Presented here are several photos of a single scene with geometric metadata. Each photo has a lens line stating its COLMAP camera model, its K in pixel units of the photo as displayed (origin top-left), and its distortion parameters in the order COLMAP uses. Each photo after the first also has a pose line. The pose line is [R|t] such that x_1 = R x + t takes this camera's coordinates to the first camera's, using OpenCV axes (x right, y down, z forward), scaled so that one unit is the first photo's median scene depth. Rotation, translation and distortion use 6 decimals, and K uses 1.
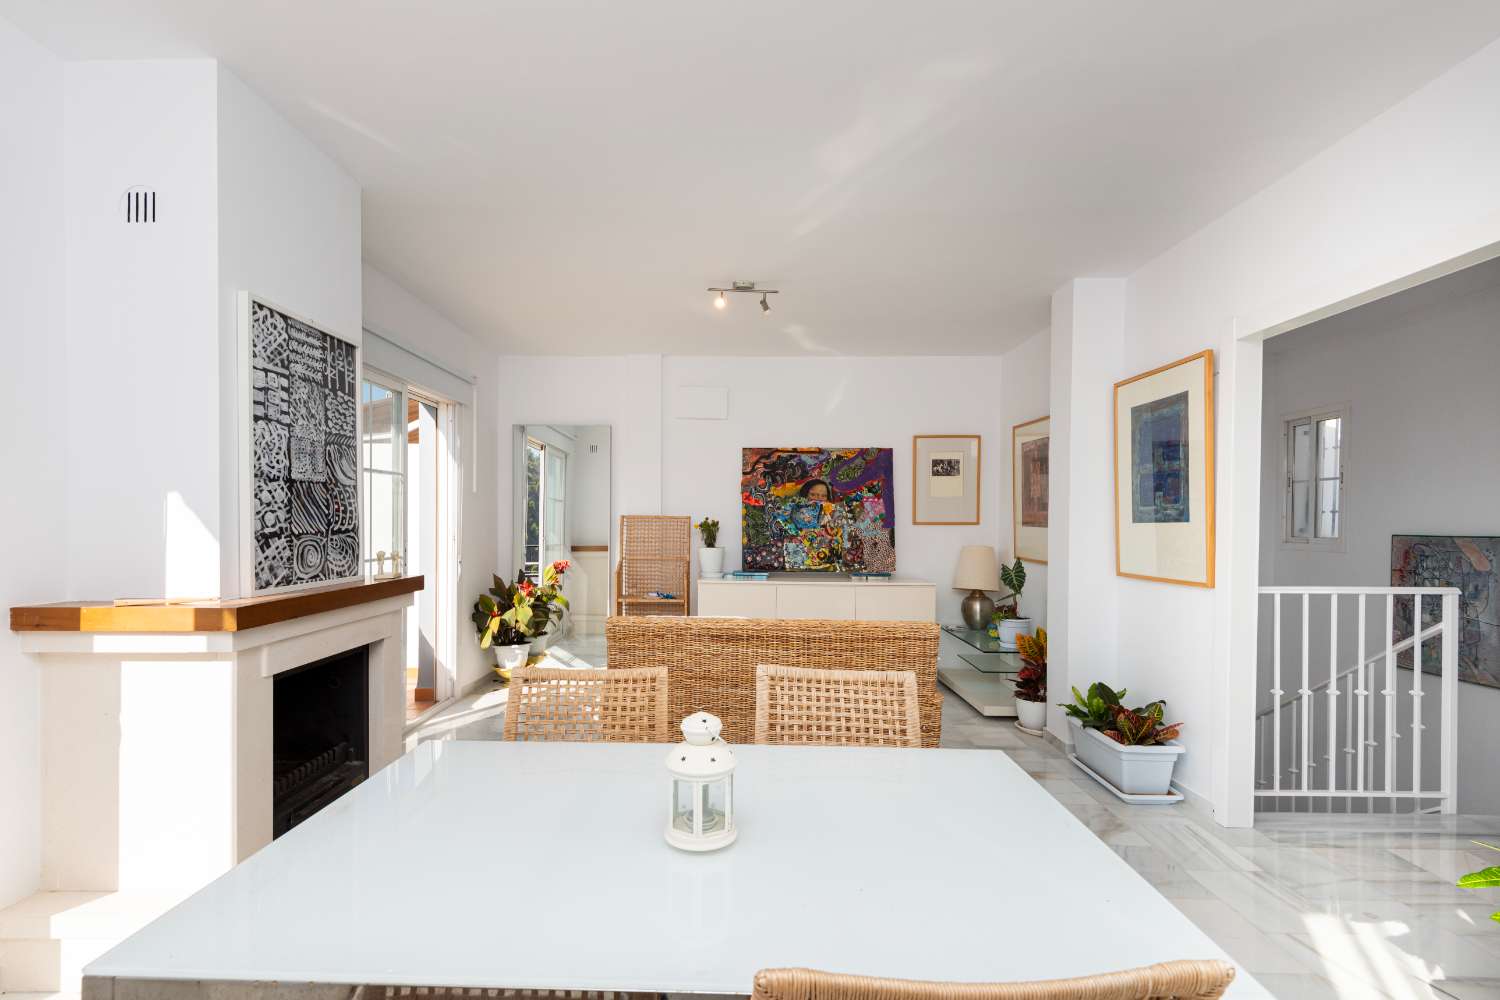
lens RADIAL K [[693.2, 0, 730.2], [0, 693.2, 527.8], [0, 0, 1]] dist [0.009501, -0.003335]
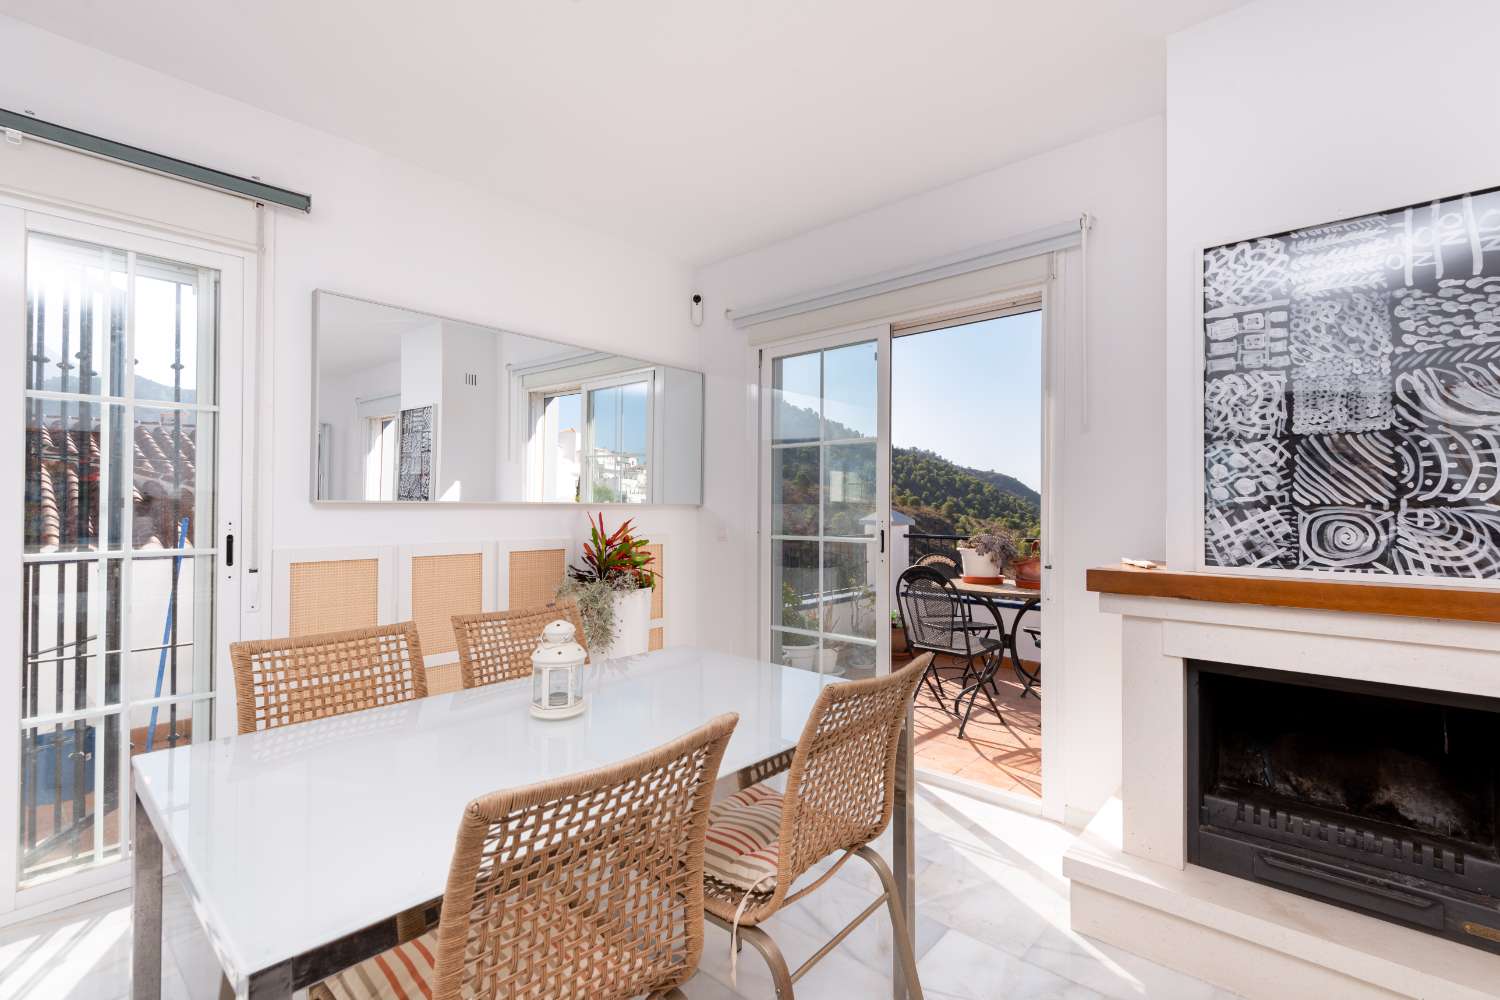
lens RADIAL K [[693.2, 0, 723.3], [0, 693.2, 499.0], [0, 0, 1]] dist [0.009501, -0.003335]
pose [[-0.665178, -0.016274, -0.746507, 0.338172], [-0.014247, 0.999857, -0.009102, 0.016713], [0.746549, 0.004581, -0.665315, 0.921362]]
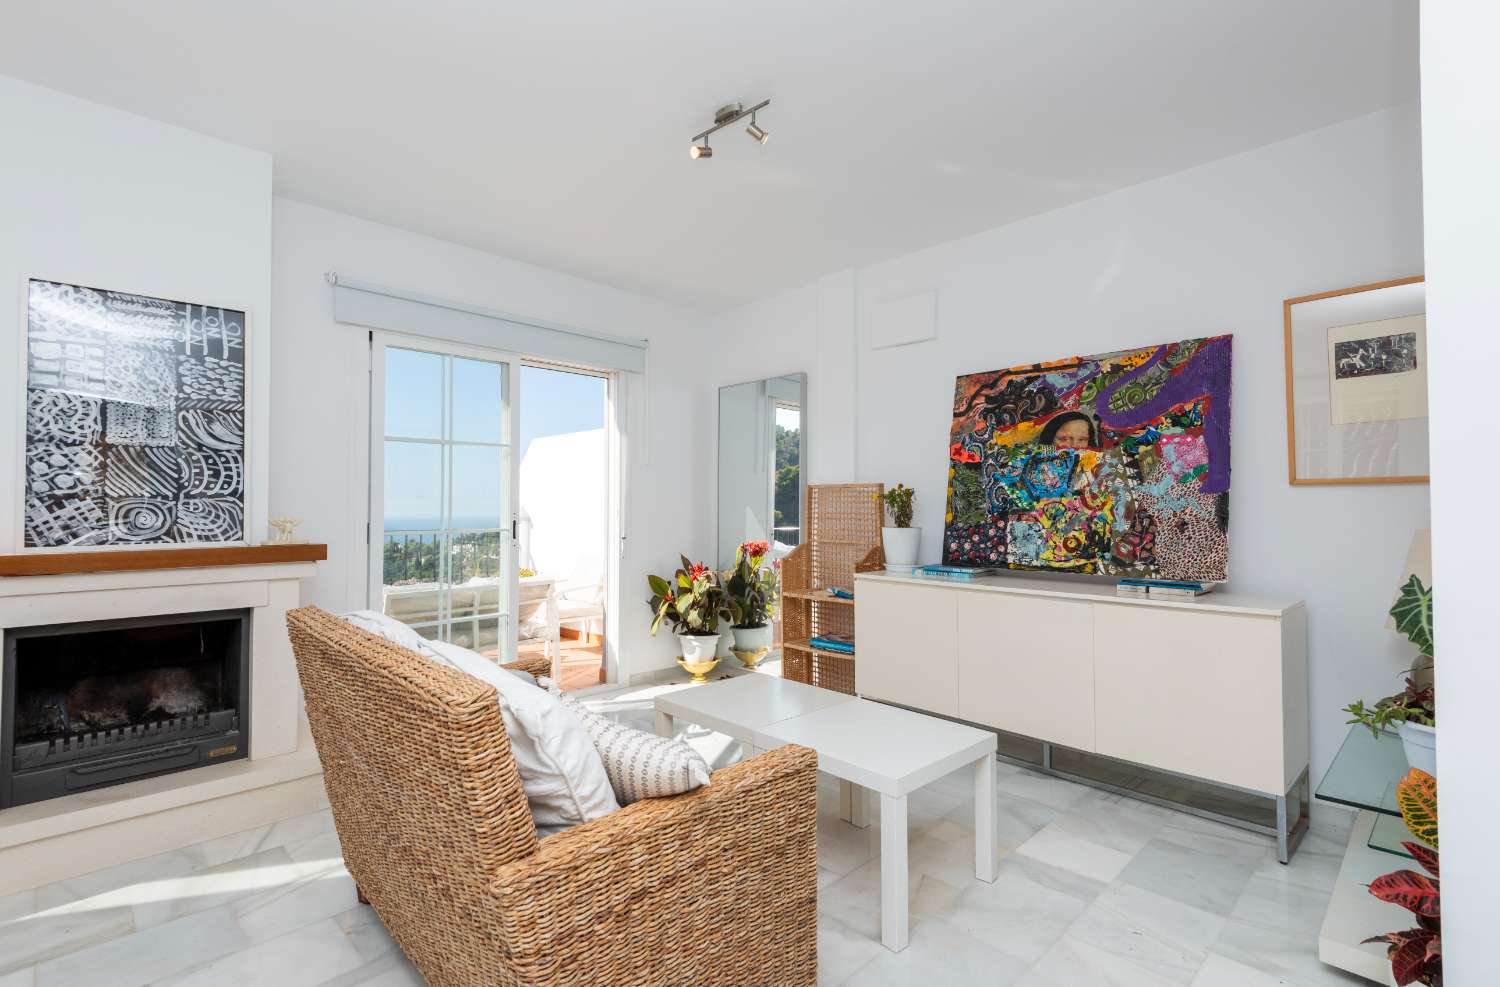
lens RADIAL K [[693.2, 0, 753.1], [0, 693.2, 491.9], [0, 0, 1]] dist [0.009501, -0.003335]
pose [[0.712258, -0.024161, -0.701502, 0.700794], [-0.000010, 0.999407, -0.034432, 0.034021], [0.701918, 0.024531, 0.711835, 0.828749]]
